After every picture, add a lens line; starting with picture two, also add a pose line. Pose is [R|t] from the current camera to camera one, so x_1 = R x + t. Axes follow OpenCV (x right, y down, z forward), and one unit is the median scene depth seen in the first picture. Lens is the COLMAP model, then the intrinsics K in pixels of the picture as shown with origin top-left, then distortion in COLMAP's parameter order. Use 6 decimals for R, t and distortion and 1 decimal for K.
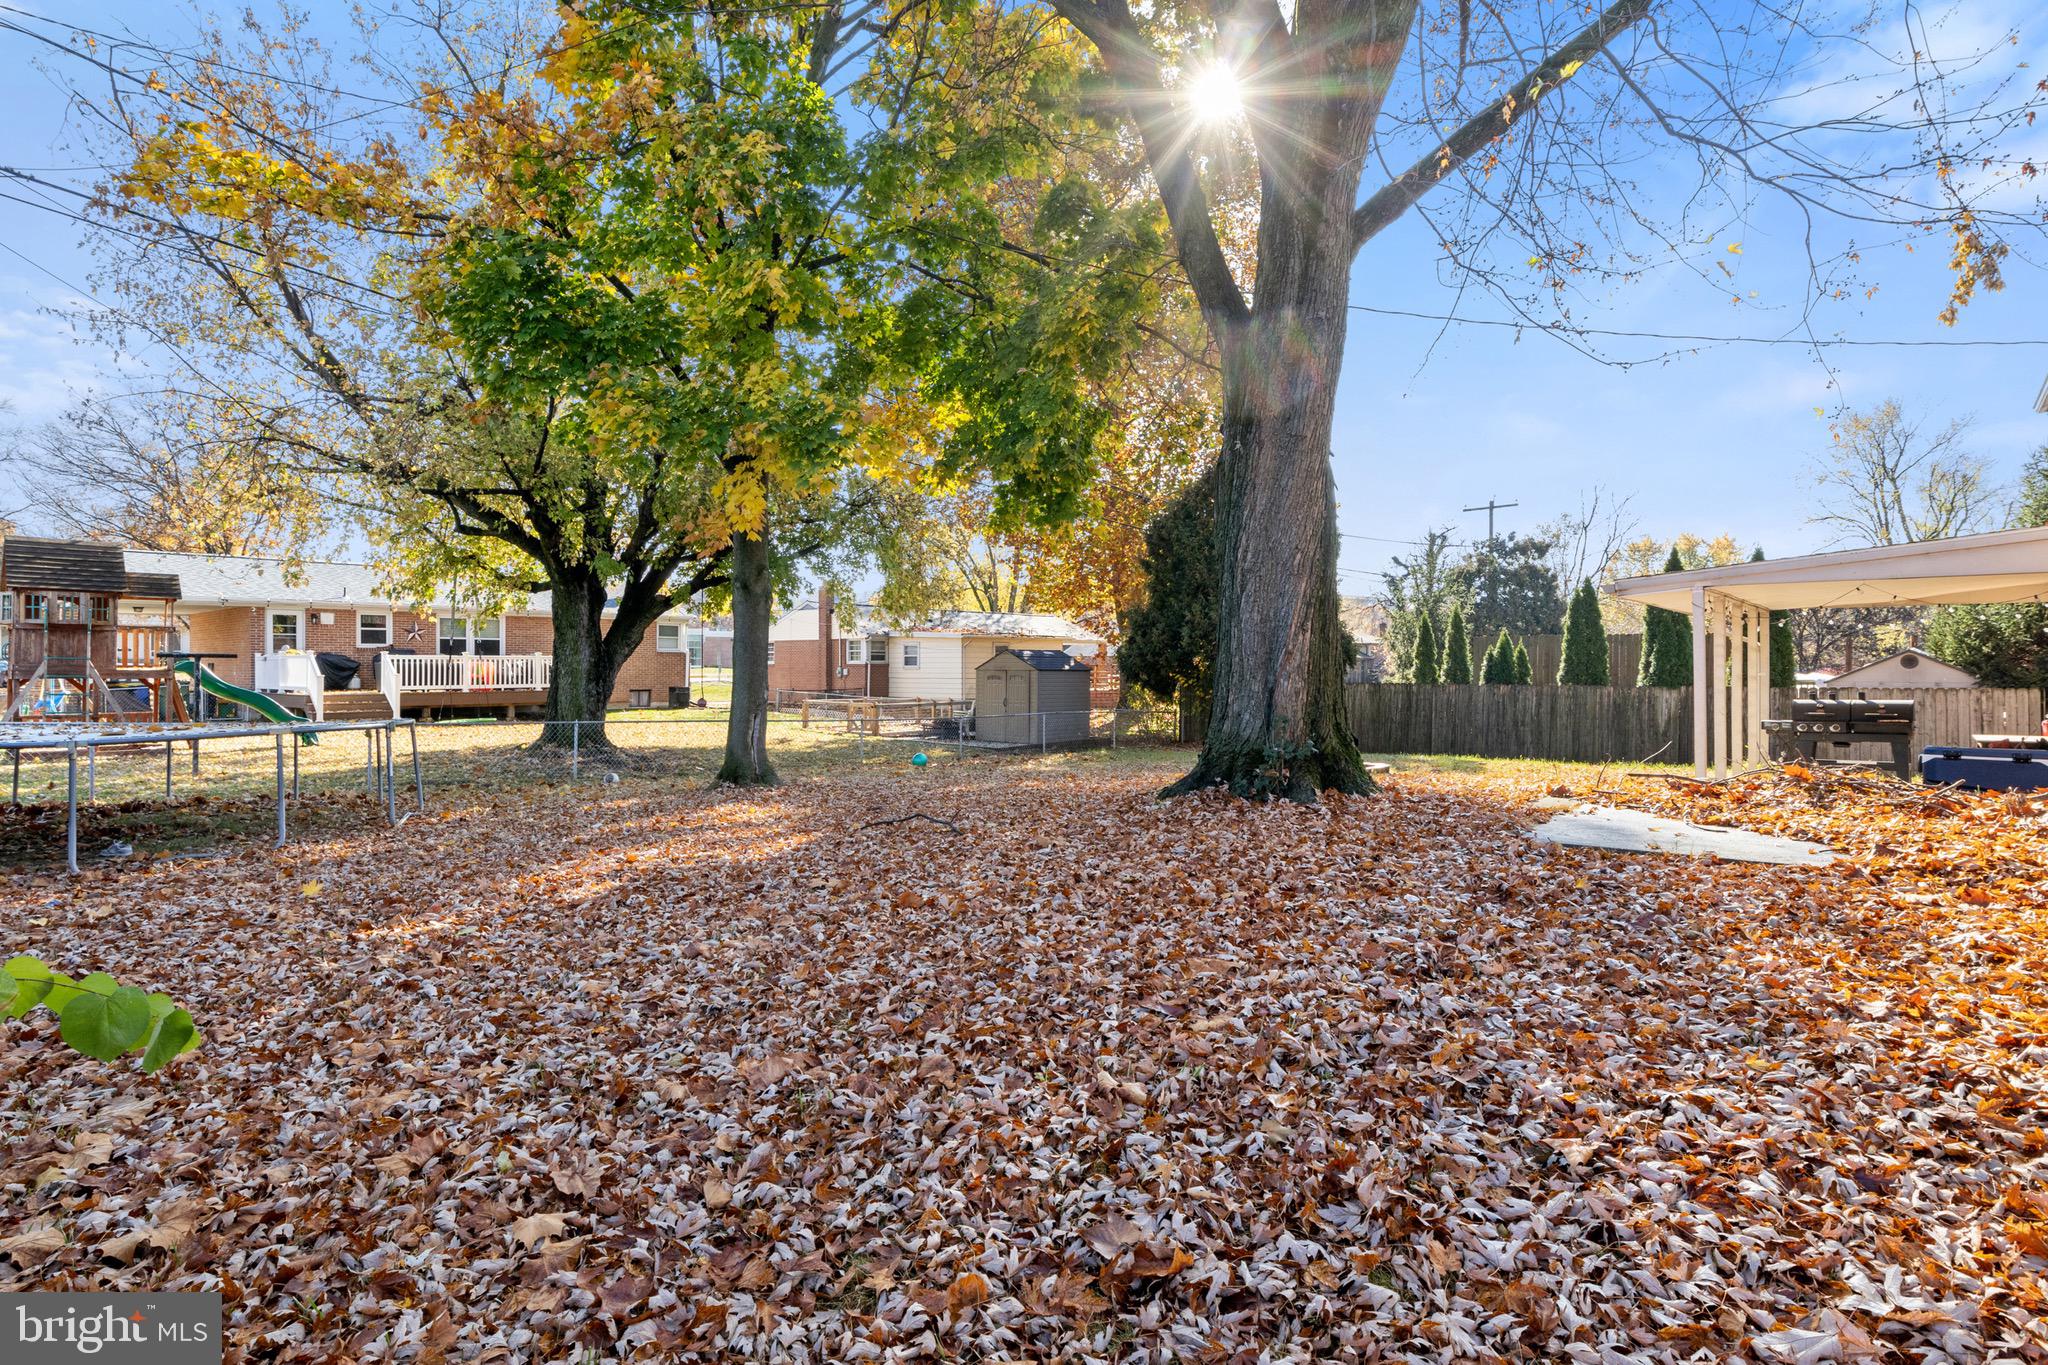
lens RADIAL K [[1024.3, 0, 1030.1], [0, 1024.3, 672.6], [0, 0, 1]] dist [-0.006382, -0.002272]
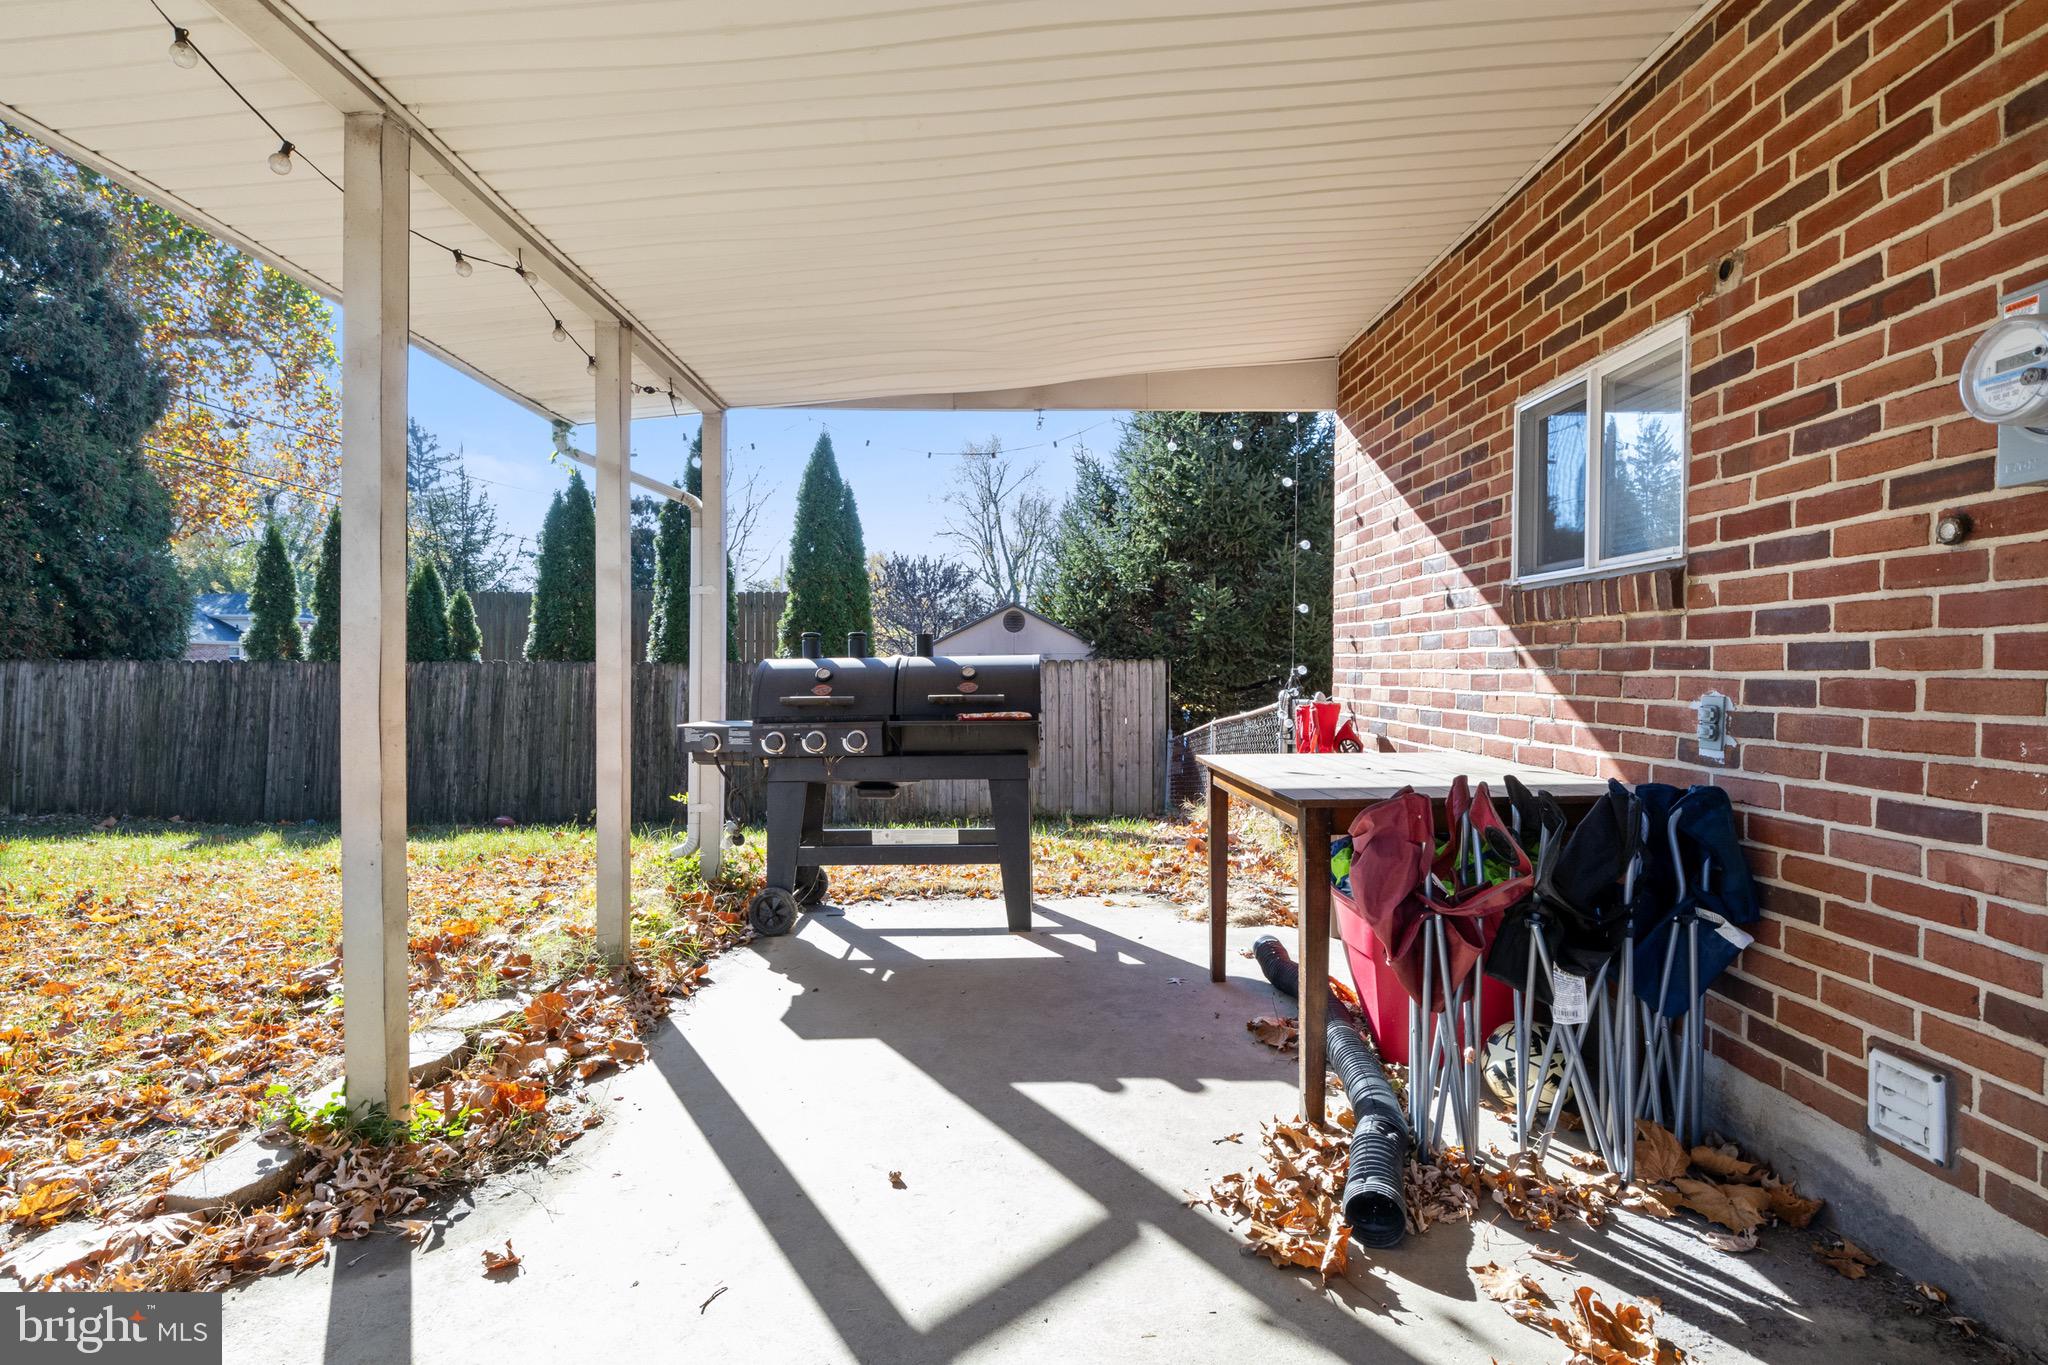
lens RADIAL K [[1024.3, 0, 1025.1], [0, 1024.3, 681.1], [0, 0, 1]] dist [-0.006382, -0.002272]
pose [[0.743961, -0.004716, 0.668206, 0.384766], [0.002146, 0.999987, 0.004668, 0.021653], [-0.668220, -0.002039, 0.743961, 0.453367]]
